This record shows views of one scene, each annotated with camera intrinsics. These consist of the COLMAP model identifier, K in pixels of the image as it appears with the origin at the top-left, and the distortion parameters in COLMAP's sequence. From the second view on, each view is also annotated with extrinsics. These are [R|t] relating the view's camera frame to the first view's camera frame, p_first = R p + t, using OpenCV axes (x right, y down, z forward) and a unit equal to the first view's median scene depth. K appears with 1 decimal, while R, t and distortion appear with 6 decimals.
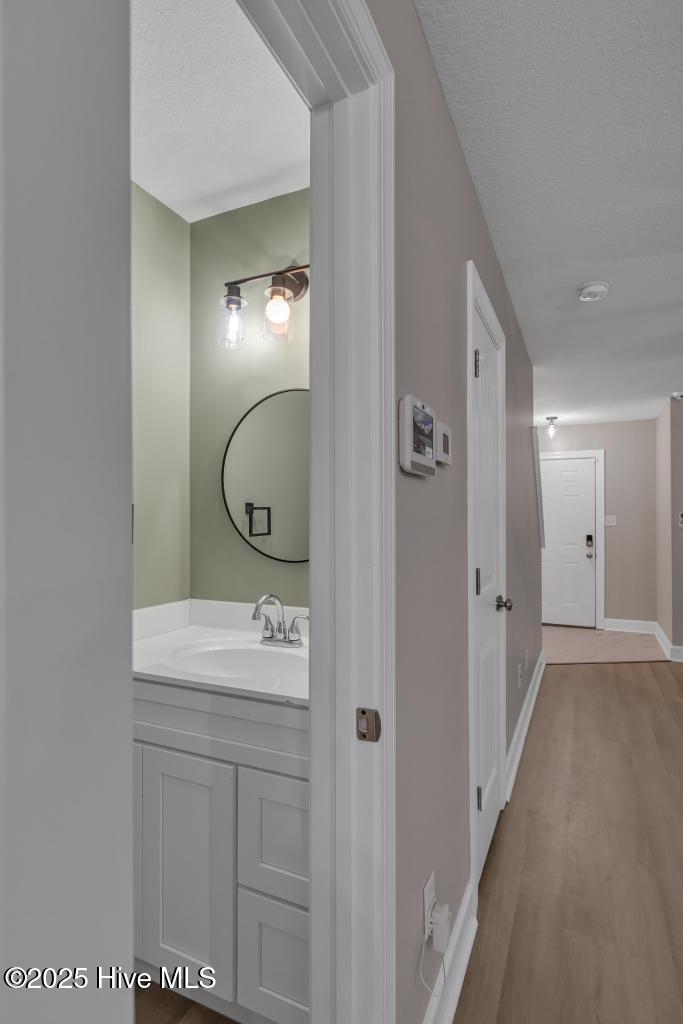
lens RADIAL K [[531.7, 0, 339.2], [0, 531.7, 514.7], [0, 0, 1]] dist [-0.001226, 0.000278]
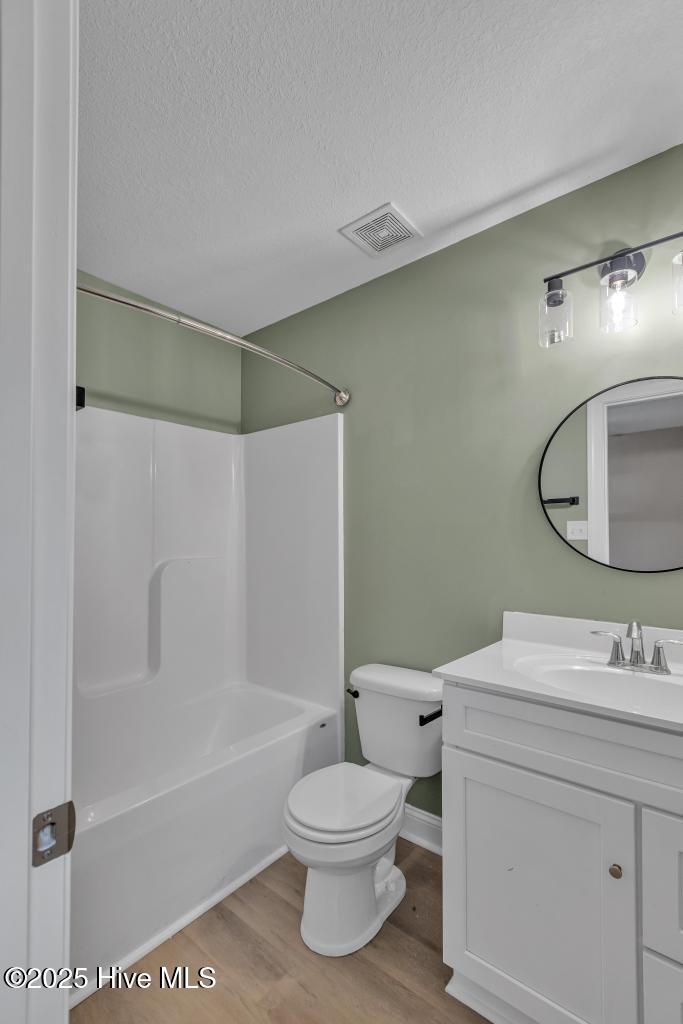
lens RADIAL K [[453.2, 0, 401.1], [0, 453.2, 509.9], [0, 0, 1]] dist [0.020697, -0.000246]
pose [[0.979697, -0.026433, -0.198731, -0.404042], [0.022679, 0.999519, -0.021142, -0.003242], [0.199195, 0.016206, 0.979826, 0.176714]]
